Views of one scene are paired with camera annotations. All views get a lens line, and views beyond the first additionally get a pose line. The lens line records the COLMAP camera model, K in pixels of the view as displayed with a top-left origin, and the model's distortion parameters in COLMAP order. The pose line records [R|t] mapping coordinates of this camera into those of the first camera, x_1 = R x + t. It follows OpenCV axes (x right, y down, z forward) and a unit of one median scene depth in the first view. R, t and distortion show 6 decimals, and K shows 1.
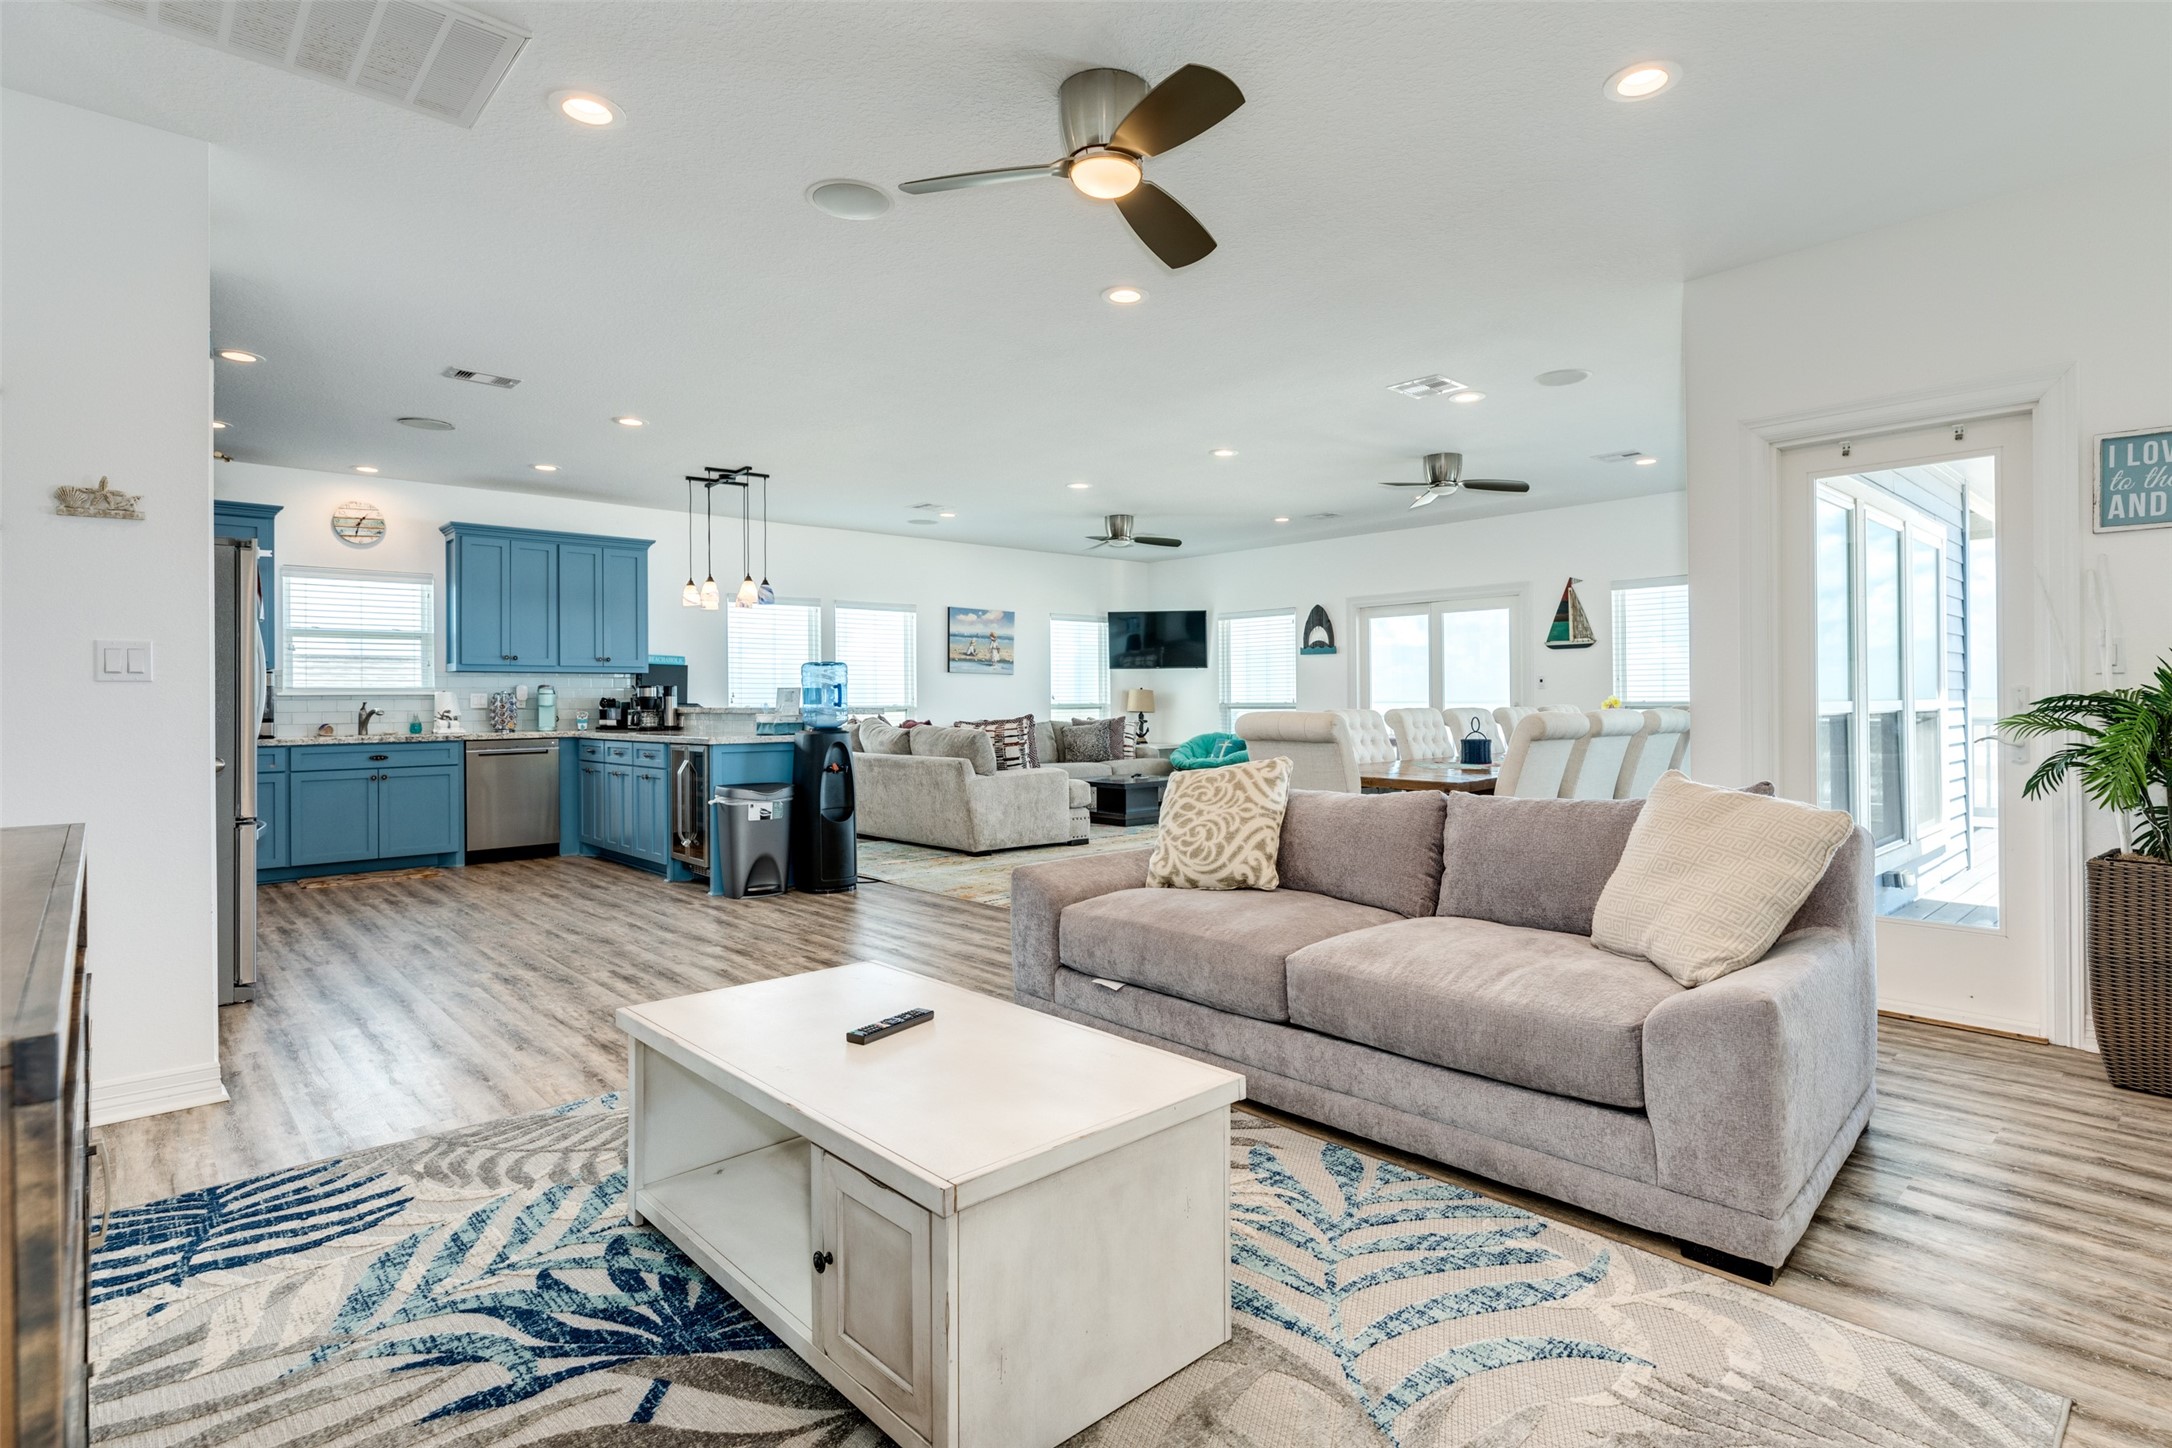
lens RADIAL K [[1111.0, 0, 1103.1], [0, 1111.0, 711.0], [0, 0, 1]] dist [-0.000430, 0.000041]
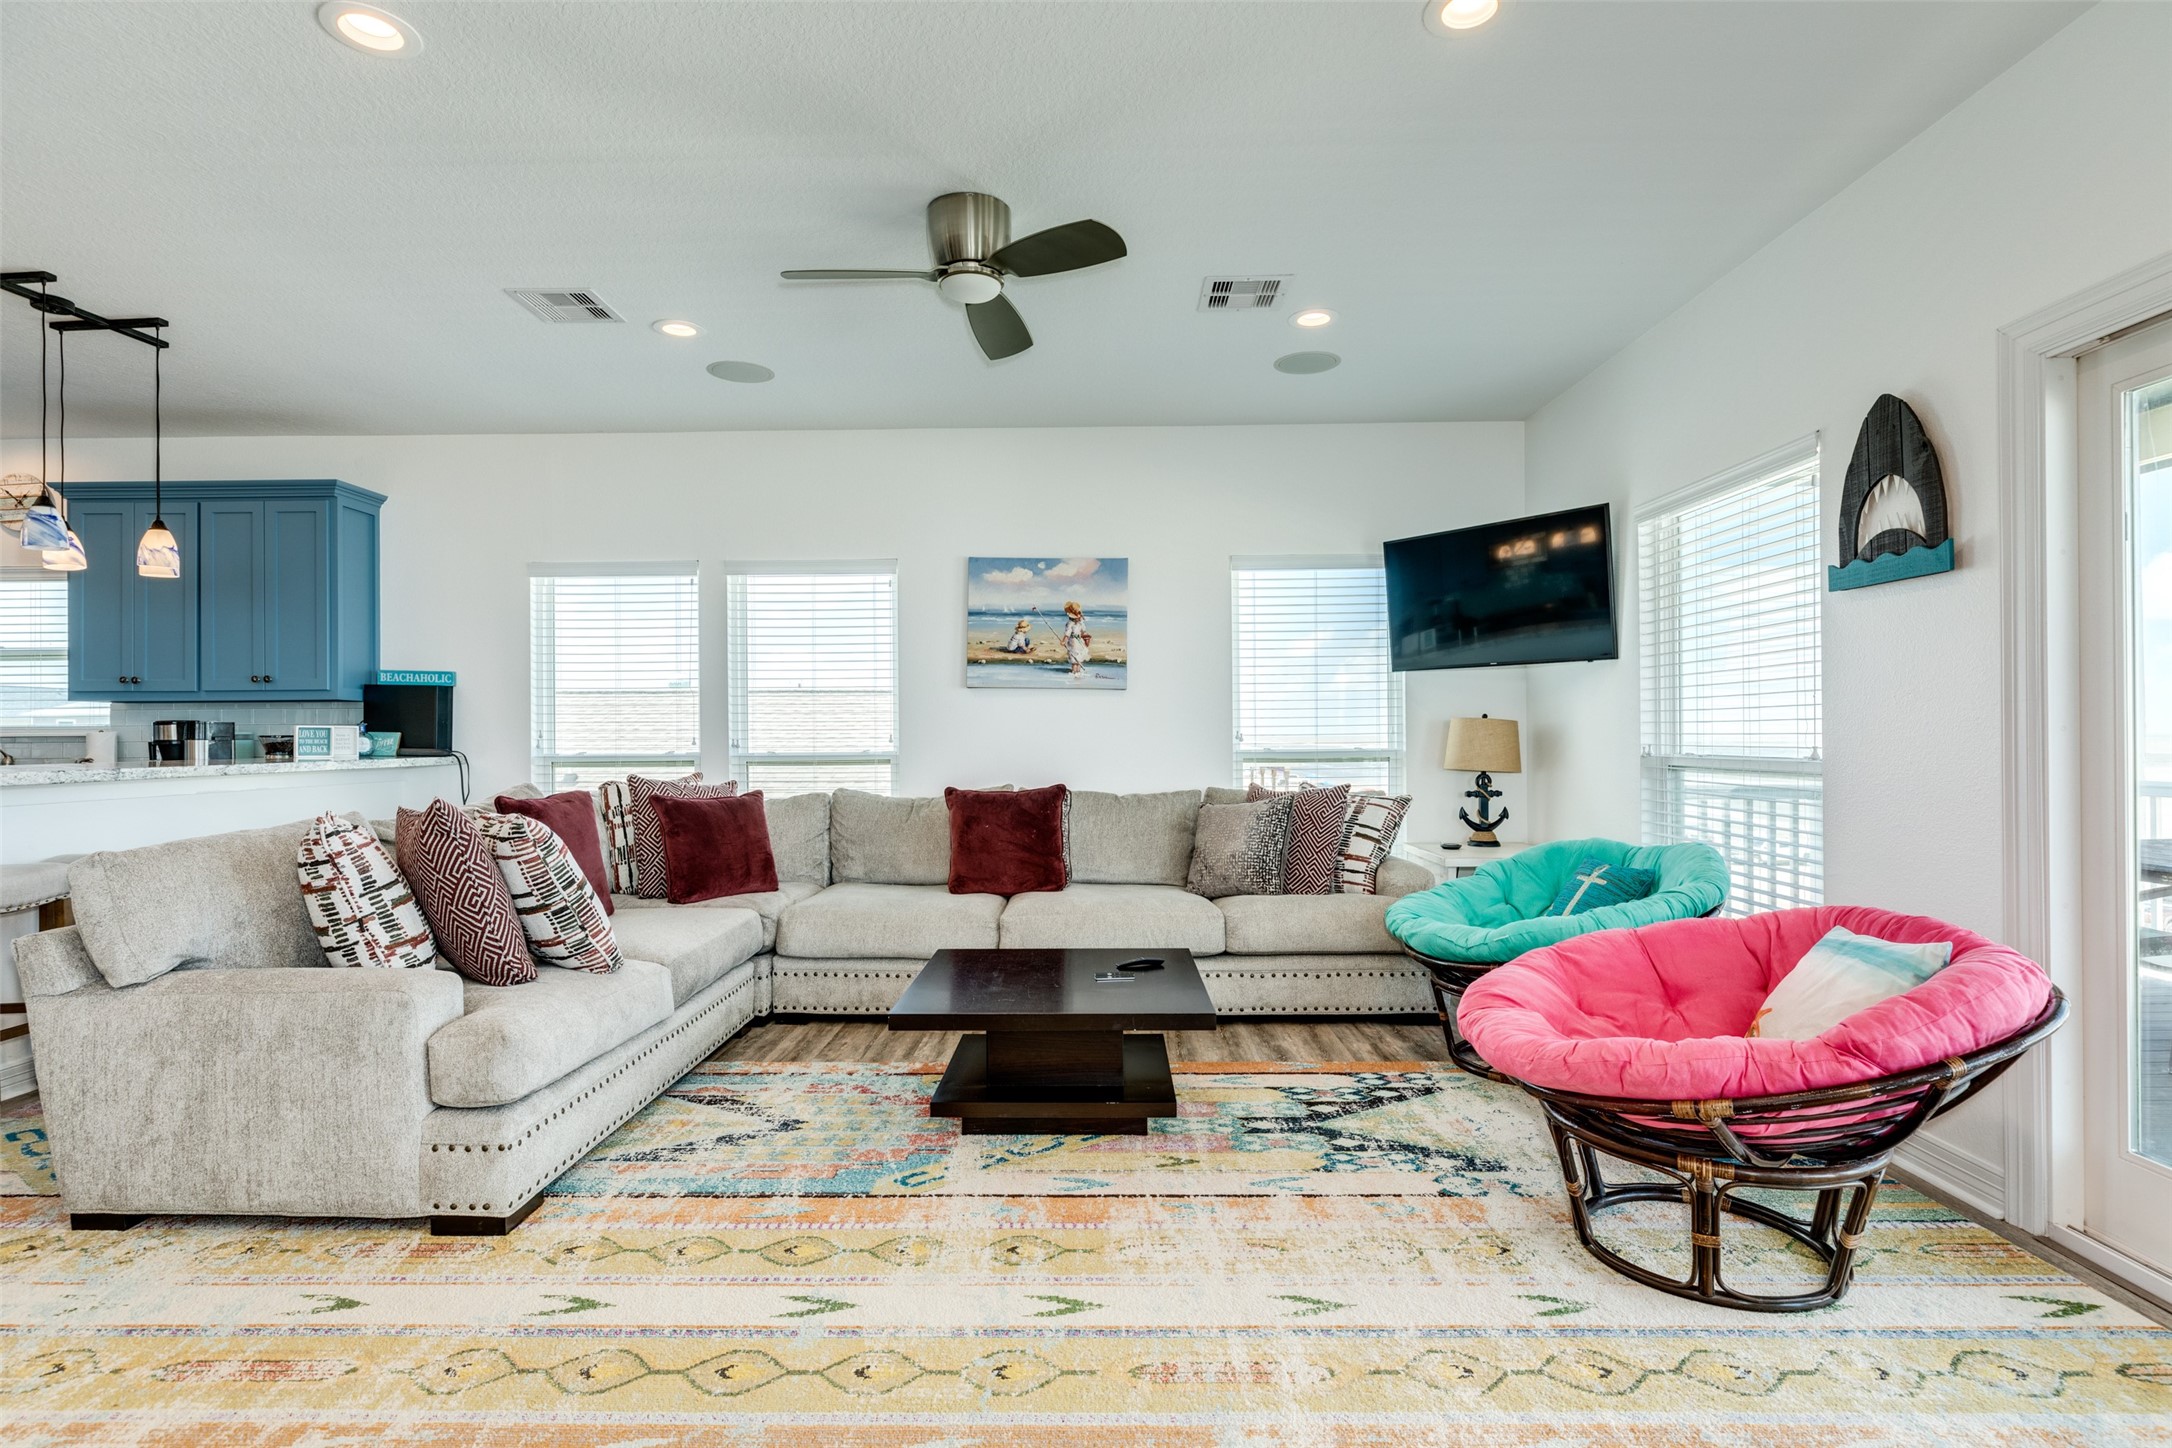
lens RADIAL K [[1060.7, 0, 1066.3], [0, 1060.7, 739.4], [0, 0, 1]] dist [-0.002291, -0.000897]
pose [[0.725497, 0.006634, -0.688194, 0.218879], [-0.006387, 0.999975, 0.002906, -0.012658], [0.688196, 0.002287, 0.725521, 0.663601]]
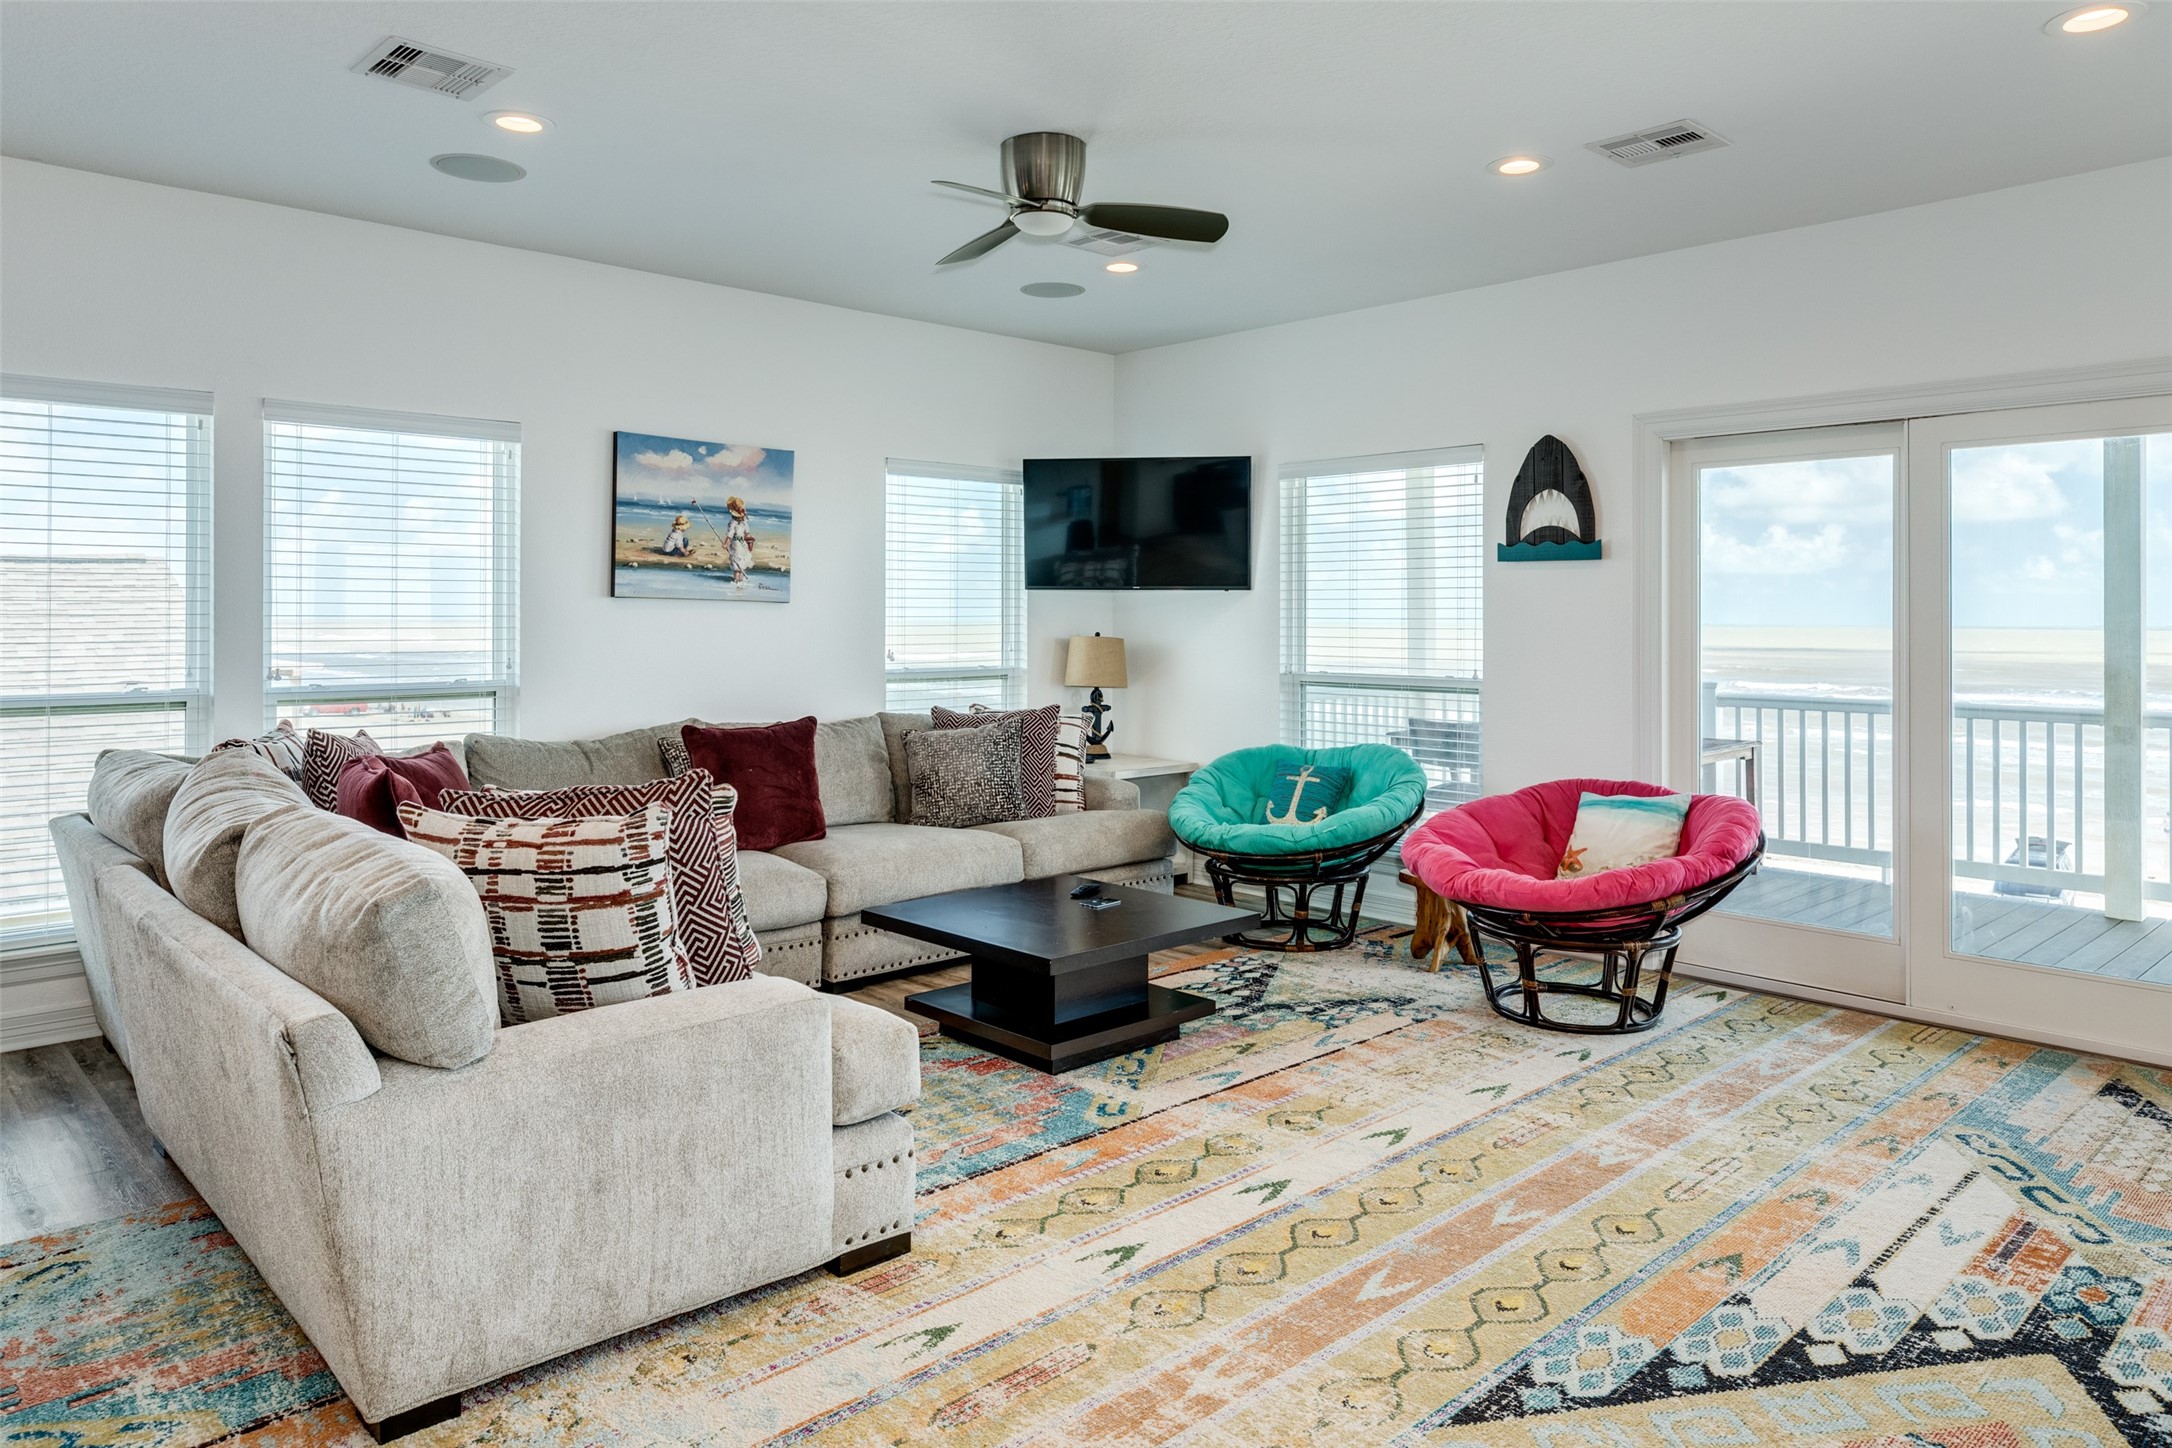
lens RADIAL K [[1412.7, 0, 1035.3], [0, 1412.7, 612.6], [0, 0, 1]] dist [-0.001618, 0.000720]
pose [[0.999941, 0.010256, -0.003654, 0.012885], [-0.010303, 0.999862, -0.013070, -0.023572], [0.003519, 0.013107, 0.999908, 0.484554]]
